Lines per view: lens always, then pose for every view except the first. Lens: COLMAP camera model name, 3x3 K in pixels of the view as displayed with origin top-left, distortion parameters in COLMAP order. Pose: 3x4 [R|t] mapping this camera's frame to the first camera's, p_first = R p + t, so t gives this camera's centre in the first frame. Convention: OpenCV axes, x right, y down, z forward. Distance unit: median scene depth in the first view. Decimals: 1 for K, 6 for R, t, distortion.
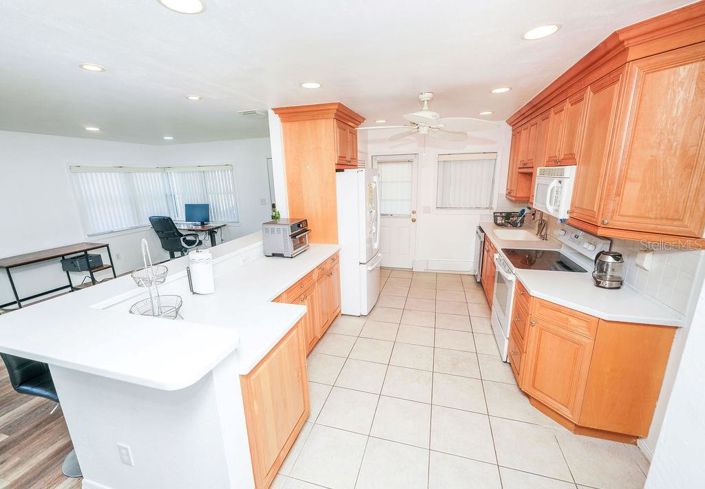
lens RADIAL K [[293.2, 0, 350.8], [0, 293.2, 248.7], [0, 0, 1]] dist [0.000336, 0.000135]
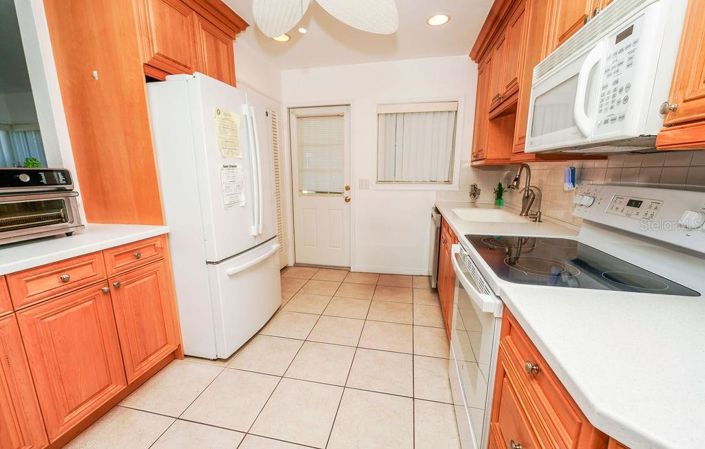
lens RADIAL K [[281.9, 0, 348.4], [0, 281.9, 231.1], [0, 0, 1]] dist [-0.000799, 0.000271]
pose [[0.996981, 0.007939, 0.077244, 0.220138], [-0.004681, 0.999095, -0.042272, 0.012747], [-0.077510, 0.041782, 0.996116, 0.424753]]
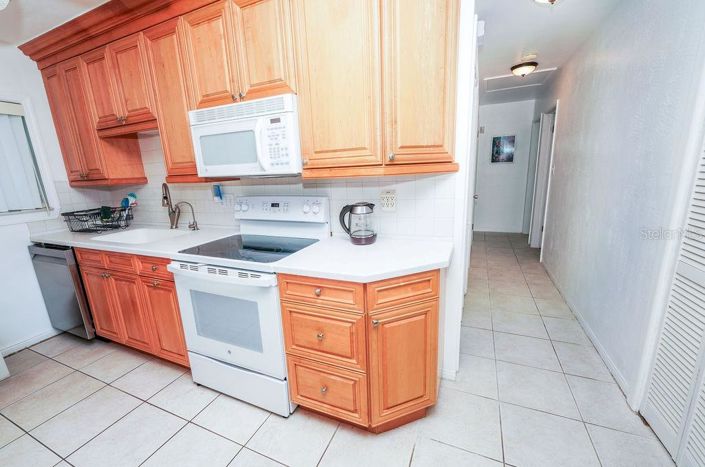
lens RADIAL K [[299.1, 0, 331.1], [0, 299.1, 242.2], [0, 0, 1]] dist [0.001444, 0.000194]
pose [[0.151851, -0.213781, 0.965007, 0.006446], [0.284723, 0.944405, 0.164414, -0.023813], [-0.946506, 0.249793, 0.204278, 0.488216]]
